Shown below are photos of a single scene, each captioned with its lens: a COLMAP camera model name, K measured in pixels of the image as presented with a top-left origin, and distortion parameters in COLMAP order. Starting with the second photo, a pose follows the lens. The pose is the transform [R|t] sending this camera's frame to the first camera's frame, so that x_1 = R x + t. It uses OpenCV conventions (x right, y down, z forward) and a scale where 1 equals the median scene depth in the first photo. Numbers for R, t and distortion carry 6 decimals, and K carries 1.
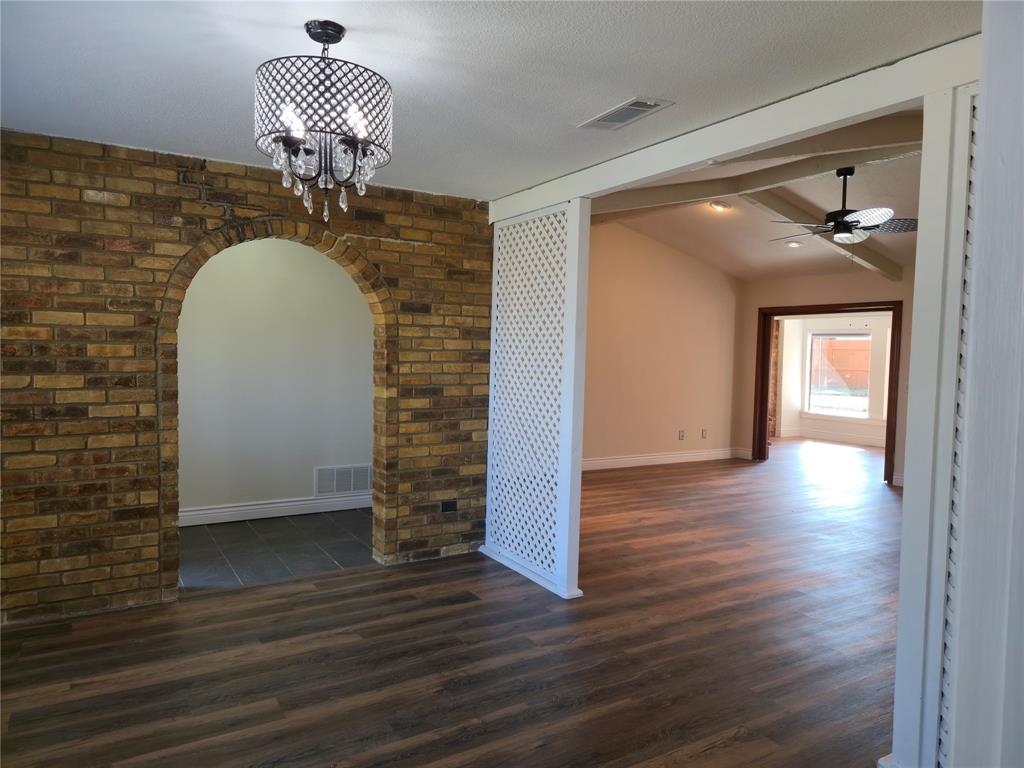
lens RADIAL K [[687.2, 0, 510.0], [0, 687.2, 386.2], [0, 0, 1]] dist [0.057901, -0.051854]
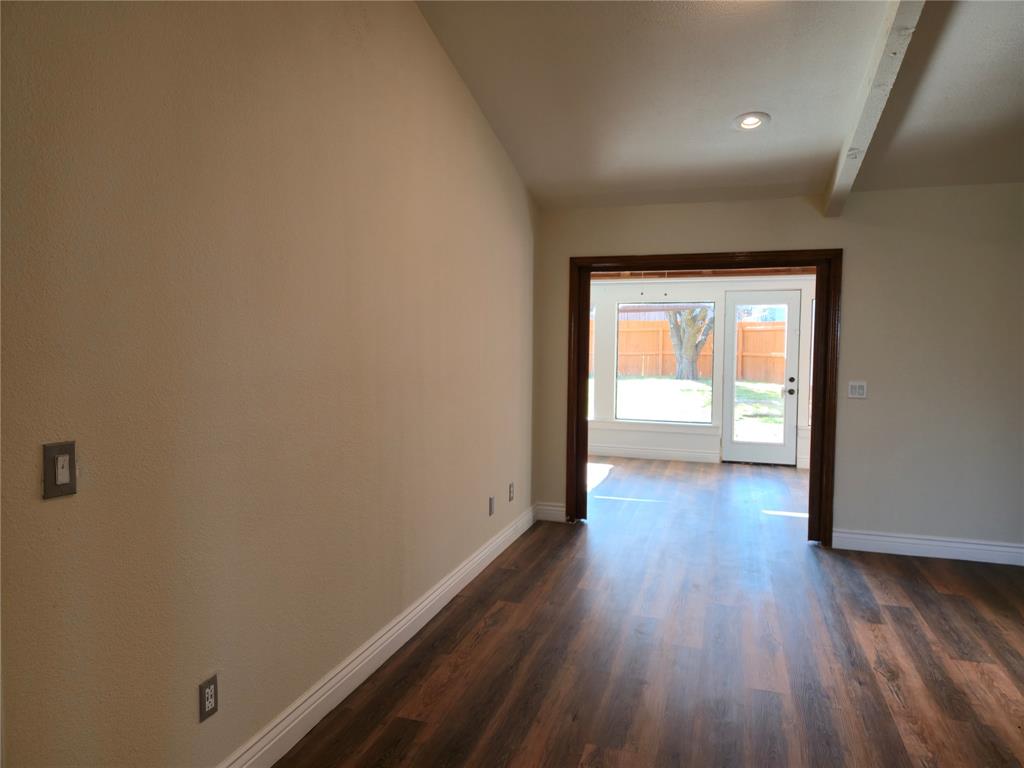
lens RADIAL K [[687.2, 0, 491.7], [0, 687.2, 389.7], [0, 0, 1]] dist [0.057901, -0.051854]
pose [[0.771612, -0.059005, 0.633350, -0.056096], [0.036148, 0.998147, 0.048951, -0.033850], [-0.635065, -0.014877, 0.772315, 0.597404]]
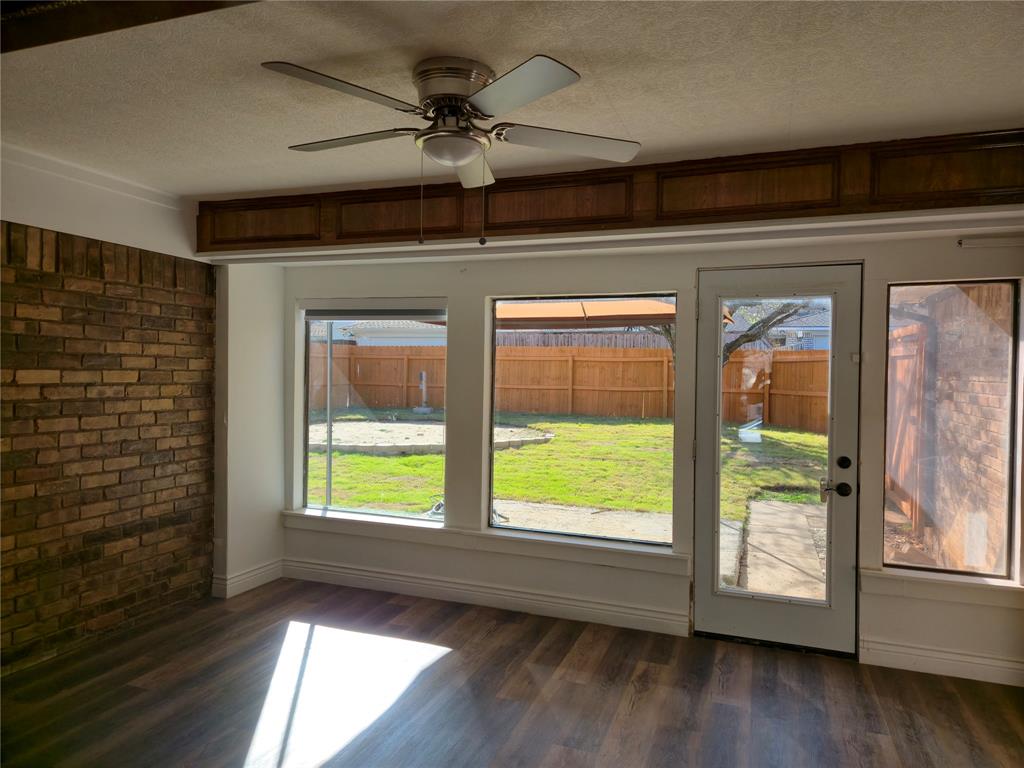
lens RADIAL K [[687.2, 0, 506.2], [0, 687.2, 393.9], [0, 0, 1]] dist [0.057901, -0.051854]
pose [[0.791788, -0.027679, 0.610168, 0.379457], [0.028757, 0.999554, 0.008026, -0.037537], [-0.610118, 0.011192, 0.792231, 0.826213]]
